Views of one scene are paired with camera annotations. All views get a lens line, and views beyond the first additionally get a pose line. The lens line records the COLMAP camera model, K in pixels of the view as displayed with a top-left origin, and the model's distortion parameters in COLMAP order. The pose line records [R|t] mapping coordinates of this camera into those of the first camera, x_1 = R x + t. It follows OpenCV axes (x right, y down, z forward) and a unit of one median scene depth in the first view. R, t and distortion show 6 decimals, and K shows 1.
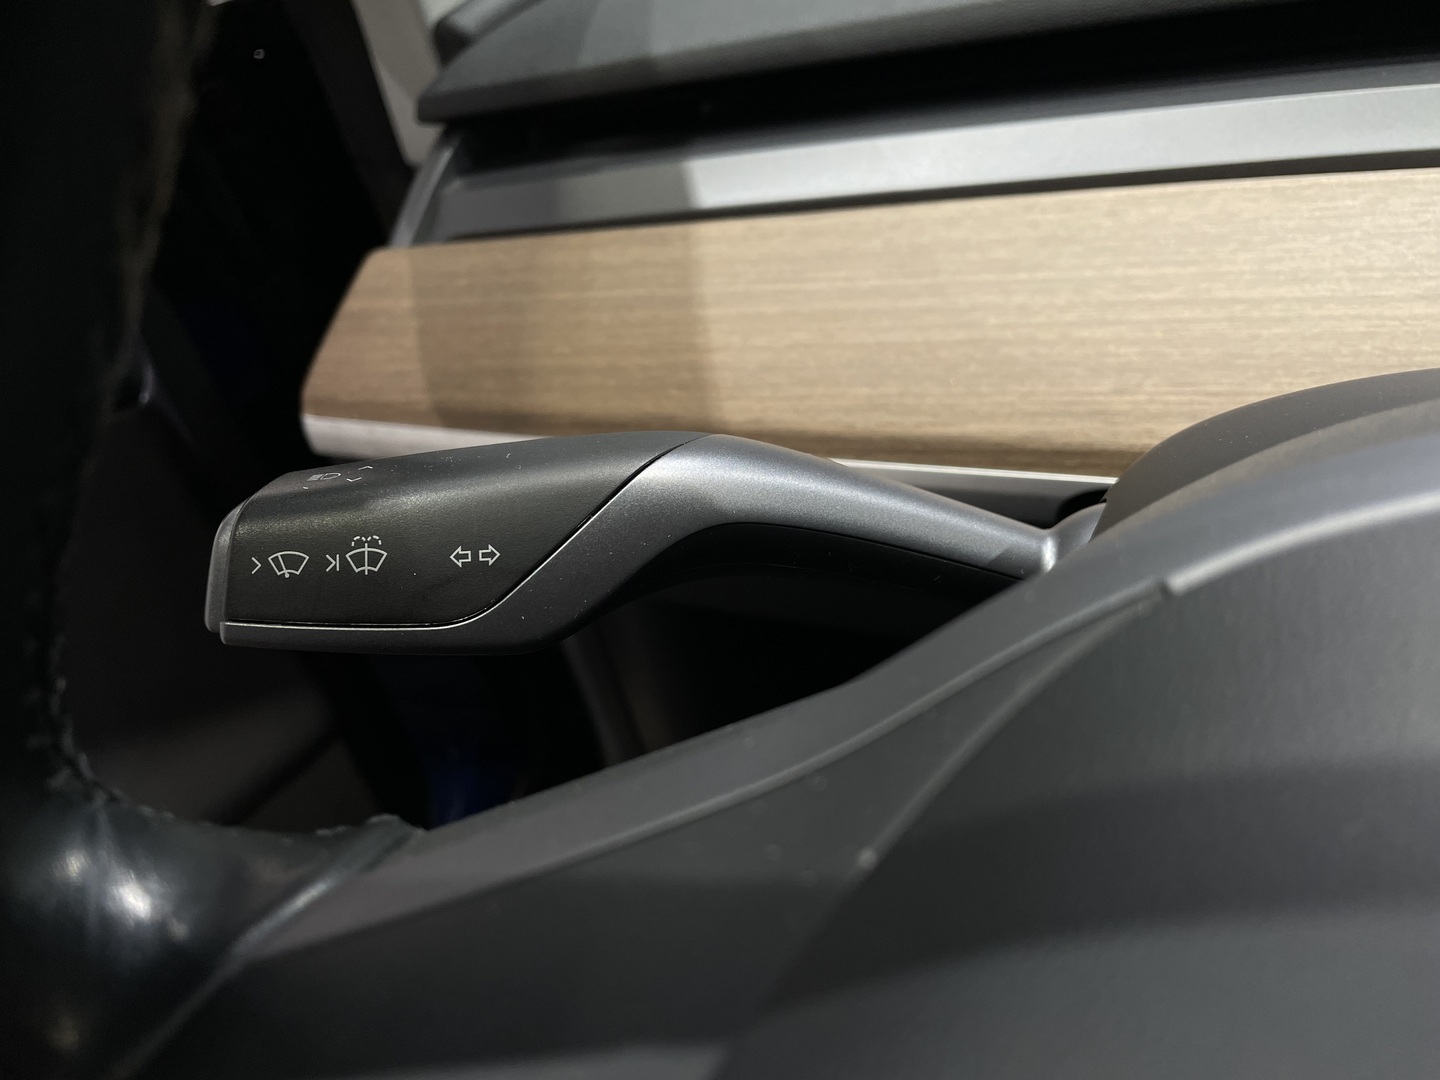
lens RADIAL K [[1112.1, 0, 722.6], [0, 1112.1, 543.3], [0, 0, 1]] dist [0.073959, -0.095269]
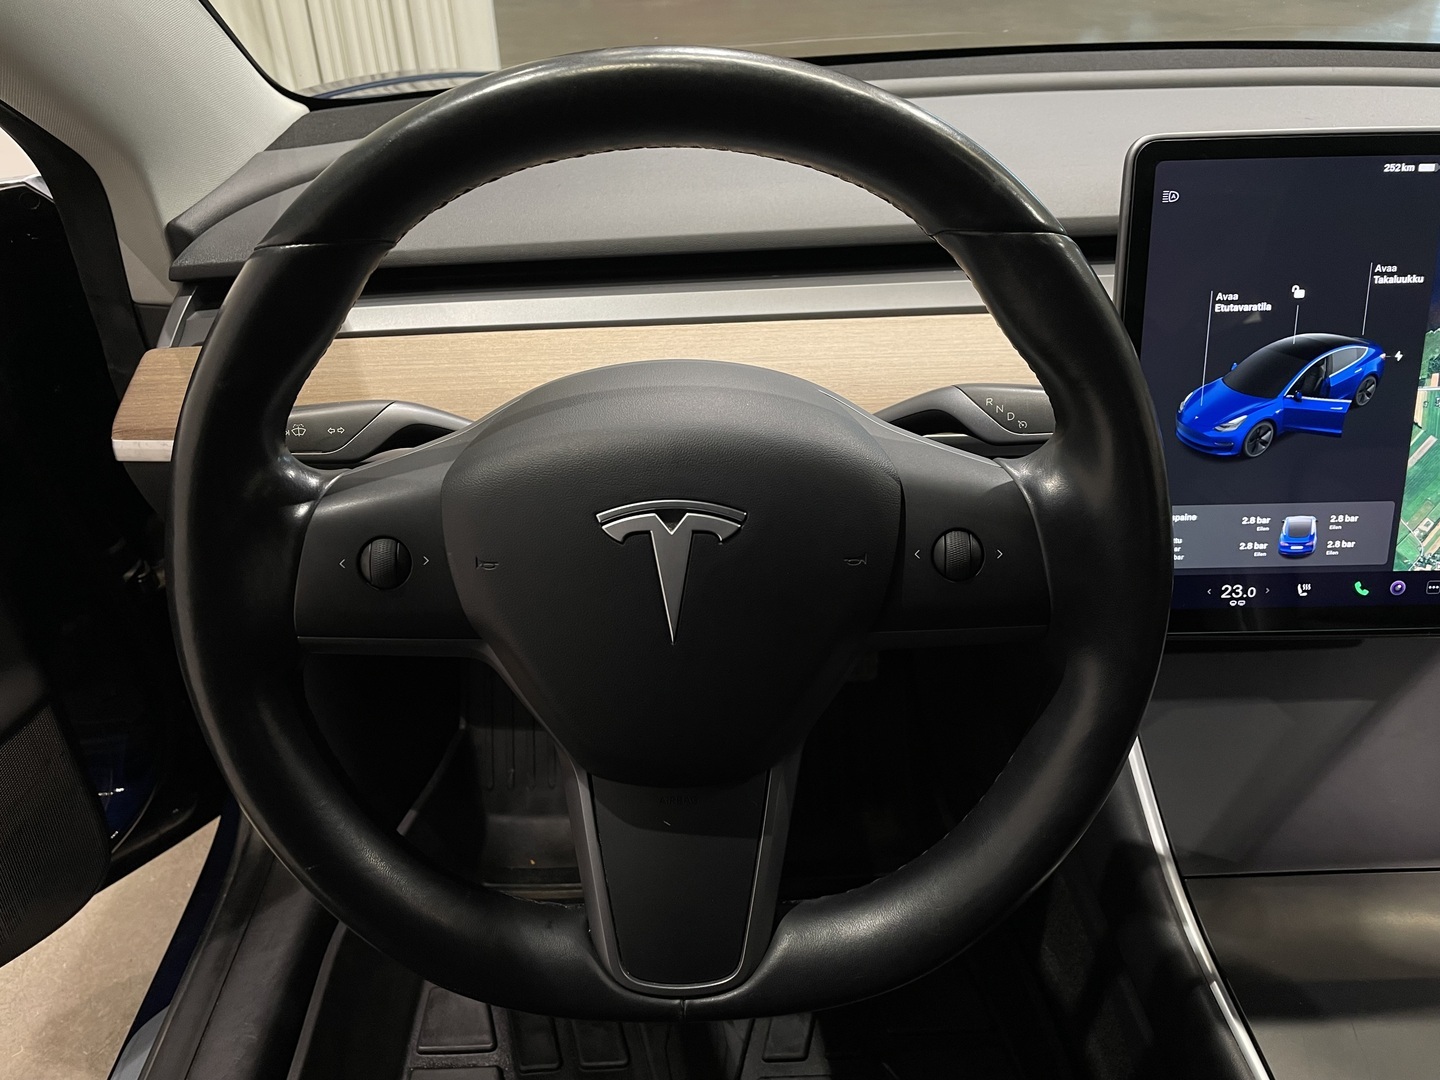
lens RADIAL K [[1112.1, 0, 722.9], [0, 1112.1, 521.4], [0, 0, 1]] dist [0.073959, -0.095269]
pose [[0.916240, -0.035615, 0.399043, -0.259327], [0.092117, 0.988082, -0.123323, 0.396647], [-0.389895, 0.149752, 0.908601, -1.184080]]
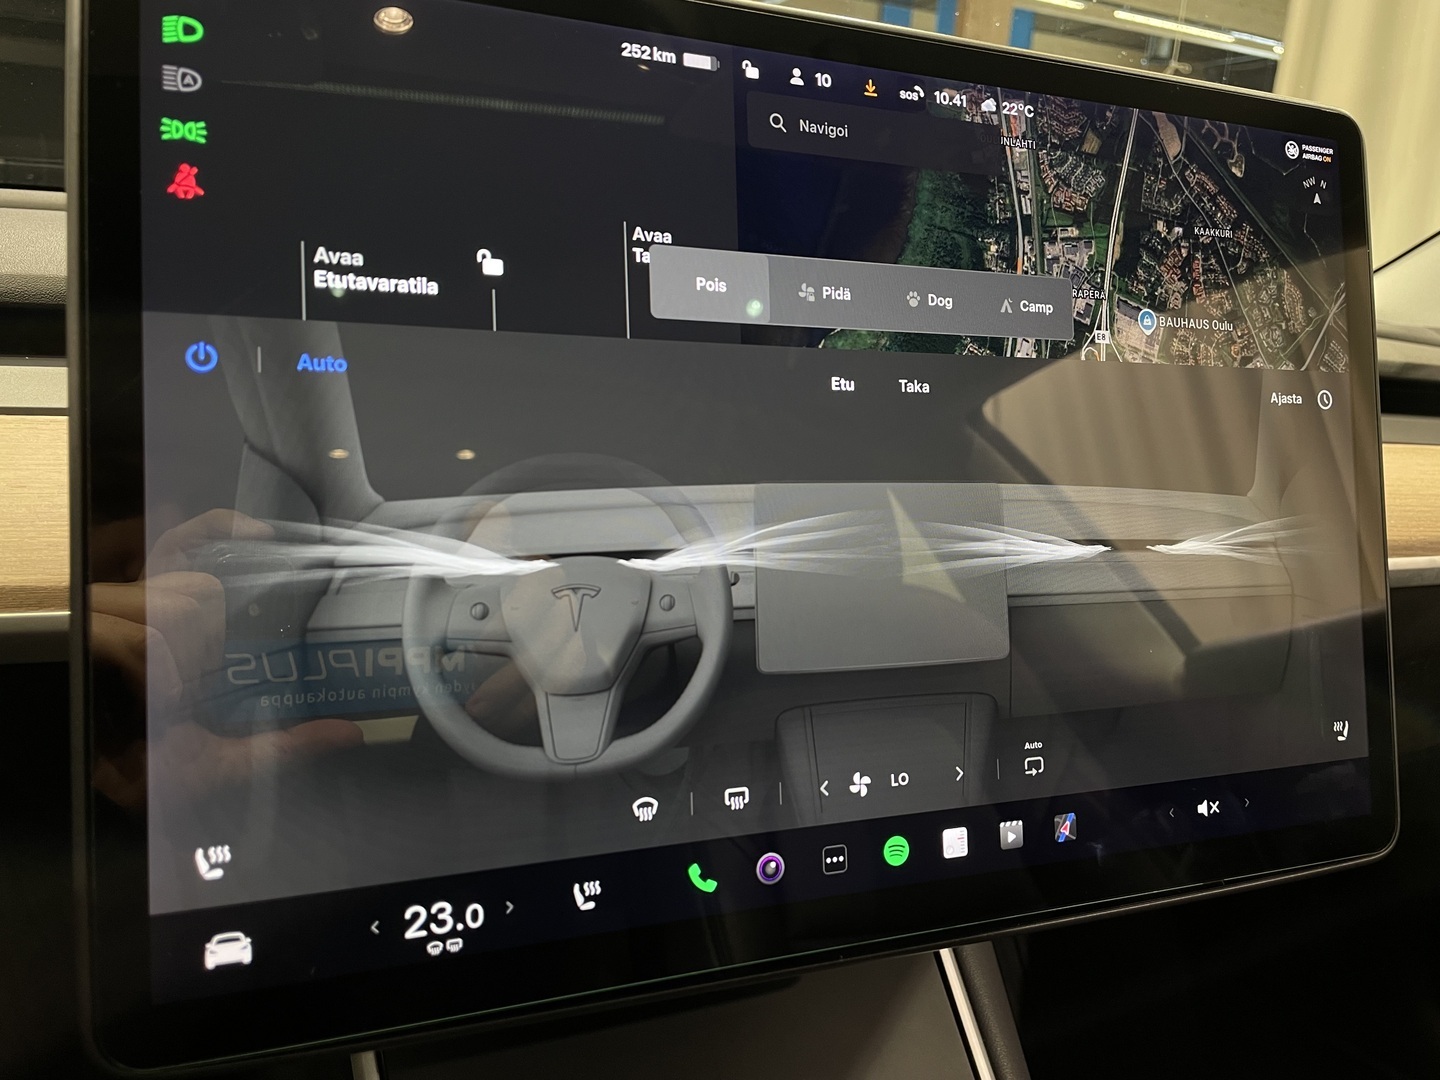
lens RADIAL K [[1112.1, 0, 734.8], [0, 1112.1, 531.2], [0, 0, 1]] dist [0.073959, -0.095269]
pose [[0.699659, 0.089388, 0.708863, 0.848407], [0.235895, 0.907606, -0.347281, 0.440203], [-0.674412, 0.410195, 0.613929, -0.542306]]
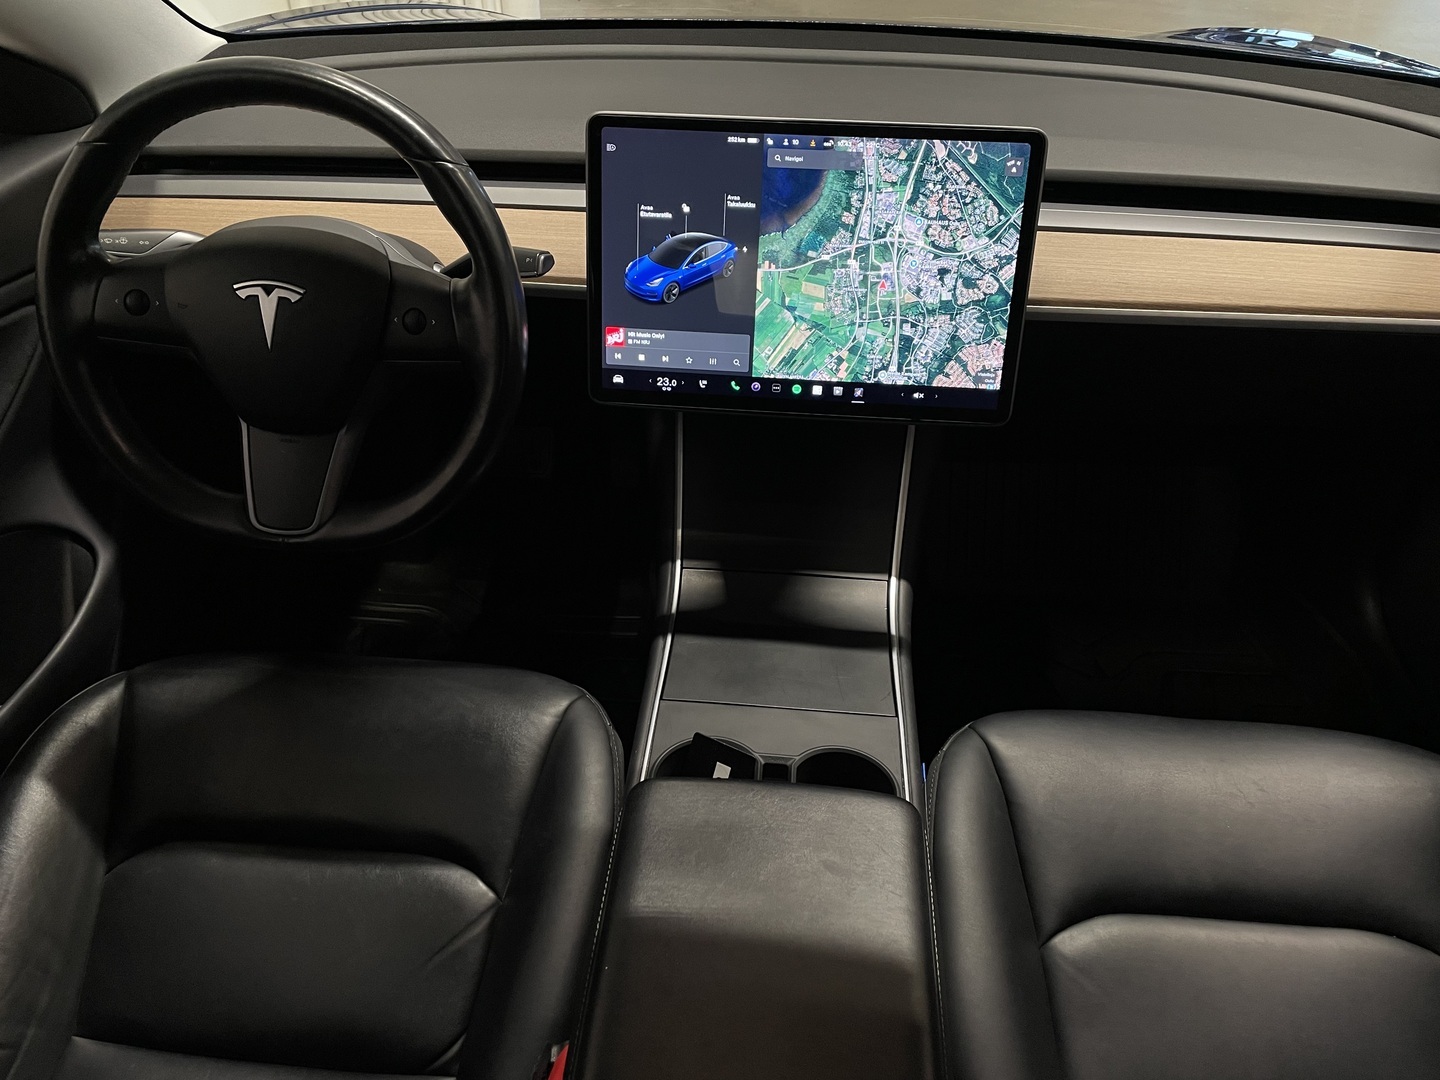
lens RADIAL K [[1112.1, 0, 724.6], [0, 1112.1, 530.0], [0, 0, 1]] dist [0.073959, -0.095269]
pose [[0.942283, 0.010530, 0.334653, 0.366929], [0.003082, 0.999190, -0.040120, 0.941473], [-0.334804, 0.038836, 0.941487, -2.963048]]
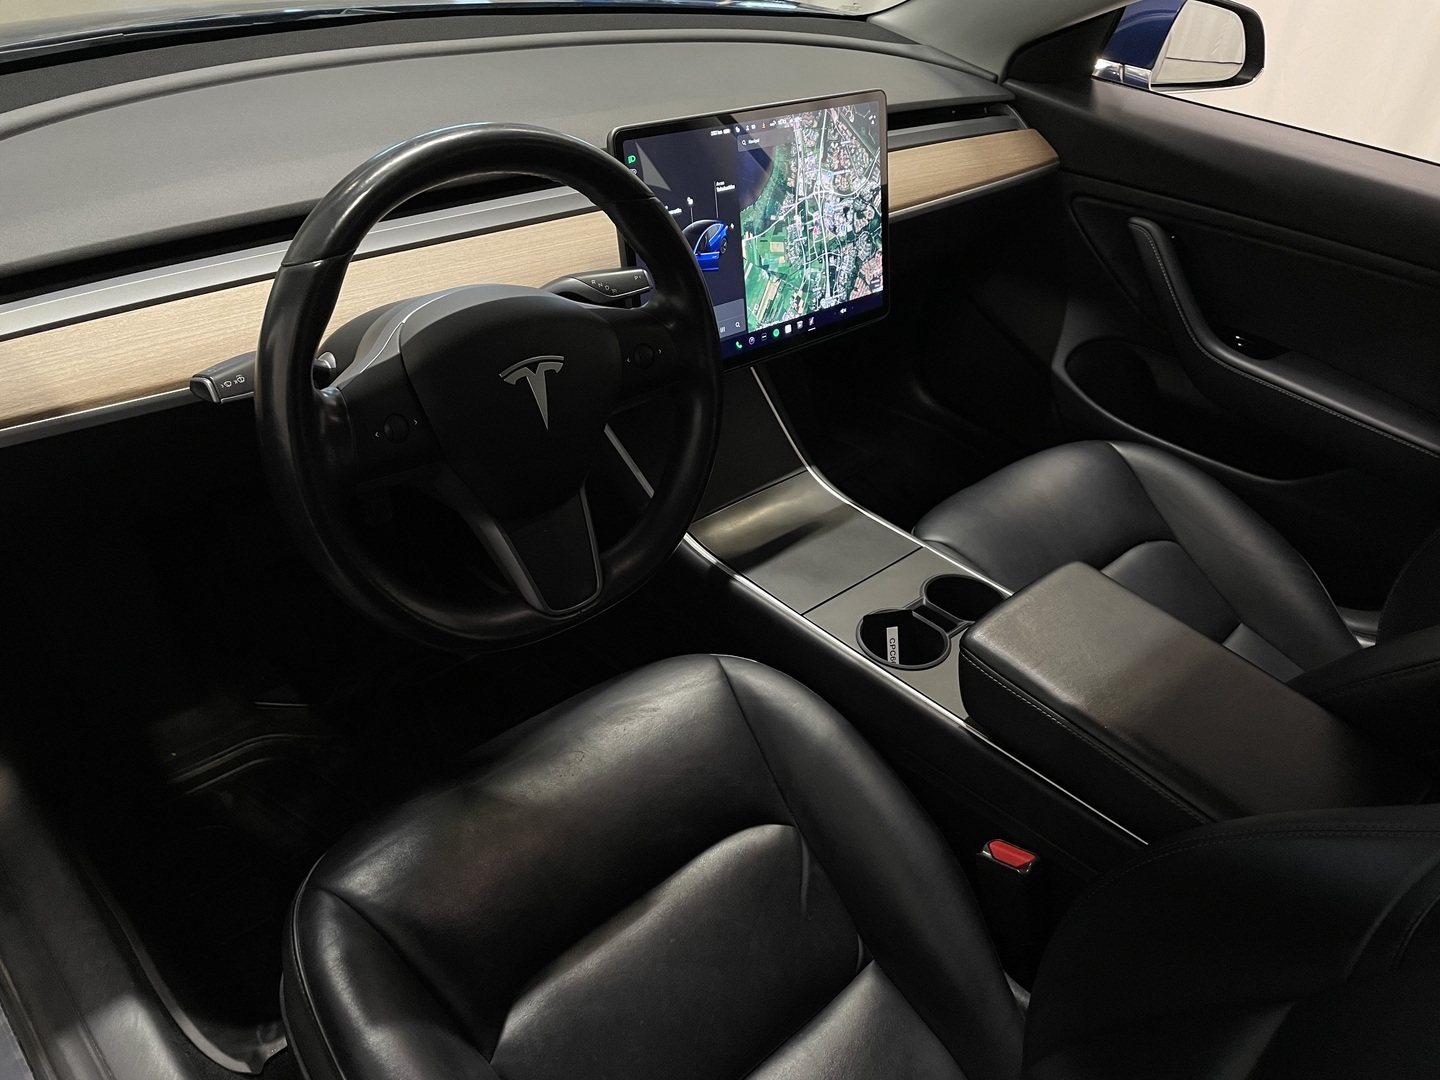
lens RADIAL K [[1112.1, 0, 736.1], [0, 1112.1, 519.4], [0, 0, 1]] dist [0.073959, -0.095269]
pose [[0.393543, -0.313337, 0.864259, -1.999592], [0.379262, 0.911726, 0.157848, 0.311194], [-0.837428, 0.265660, 0.477640, -1.501938]]
